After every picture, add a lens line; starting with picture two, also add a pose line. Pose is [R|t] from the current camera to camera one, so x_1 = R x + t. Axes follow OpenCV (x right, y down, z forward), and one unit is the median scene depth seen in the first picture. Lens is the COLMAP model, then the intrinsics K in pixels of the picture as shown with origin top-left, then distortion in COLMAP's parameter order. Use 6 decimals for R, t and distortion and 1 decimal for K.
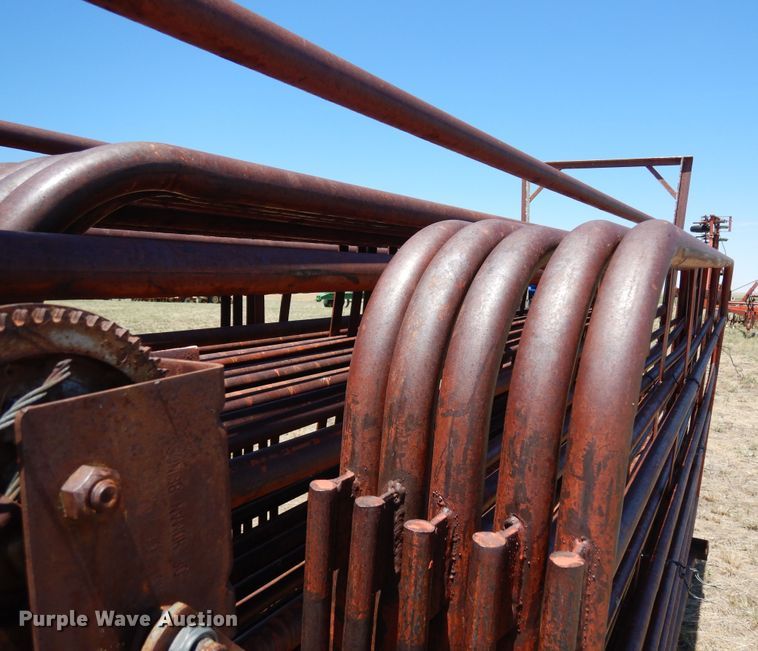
lens RADIAL K [[622.3, 0, 439.9], [0, 622.3, 324.7], [0, 0, 1]] dist [0.012733, 0.003591]
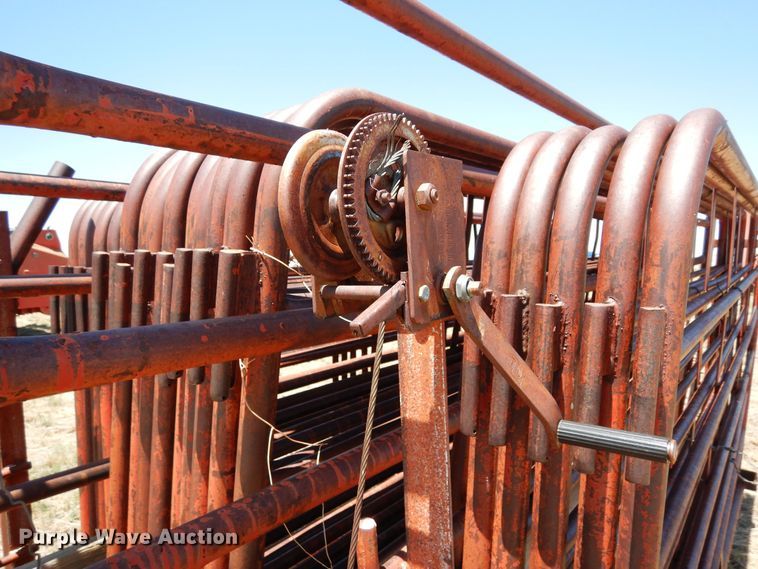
lens RADIAL K [[541.5, 0, 379.0], [0, 541.5, 284.5], [0, 0, 1]] dist [0.007836, 0.001460]
pose [[0.981635, -0.023053, -0.189371, -0.168890], [0.017580, 0.999379, -0.030530, 0.279622], [0.189957, 0.026640, 0.981431, -0.373393]]
